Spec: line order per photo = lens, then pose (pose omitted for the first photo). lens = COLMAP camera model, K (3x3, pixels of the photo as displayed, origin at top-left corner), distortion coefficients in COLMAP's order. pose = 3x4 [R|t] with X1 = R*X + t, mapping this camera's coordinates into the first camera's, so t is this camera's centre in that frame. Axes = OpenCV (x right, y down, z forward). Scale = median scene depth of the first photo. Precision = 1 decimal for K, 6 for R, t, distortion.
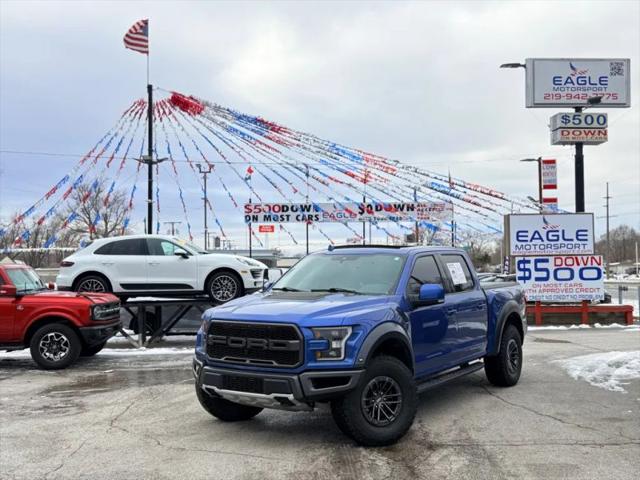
lens RADIAL K [[696.0, 0, 318.9], [0, 696.0, 242.2], [0, 0, 1]] dist [0.211460, -0.479949]
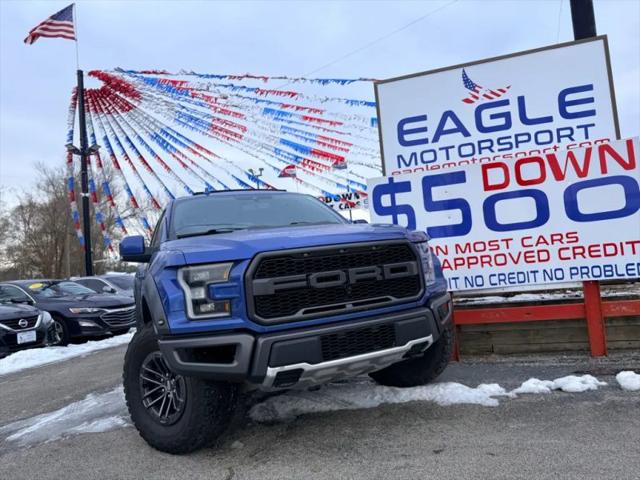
lens RADIAL K [[449.7, 0, 320.9], [0, 449.7, 243.2], [0, 0, 1]] dist [0.057401, -0.090263]
pose [[0.948320, -0.091563, -0.303819, 0.321743], [0.092878, 0.995626, -0.010154, 0.054389], [0.303420, -0.018589, 0.952676, 0.764697]]
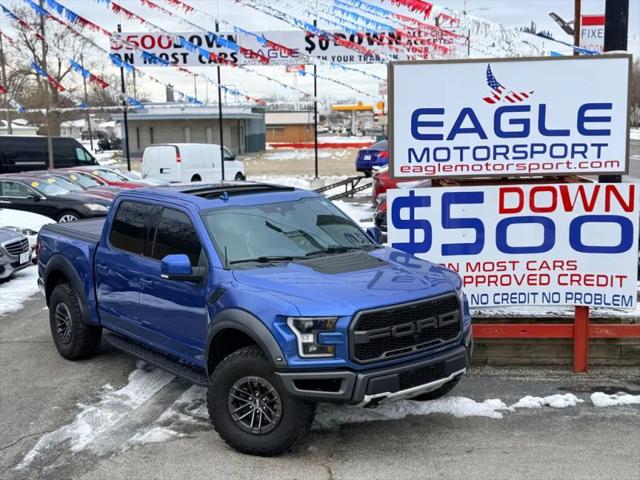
lens RADIAL K [[873.4, 0, 318.3], [0, 873.4, 239.8], [0, 0, 1]] dist [0.201533, -0.410818]
pose [[0.997422, 0.006449, -0.071467, 0.273945], [0.006144, 0.984623, 0.174586, -0.030213], [0.071494, -0.174575, 0.982045, 0.559900]]
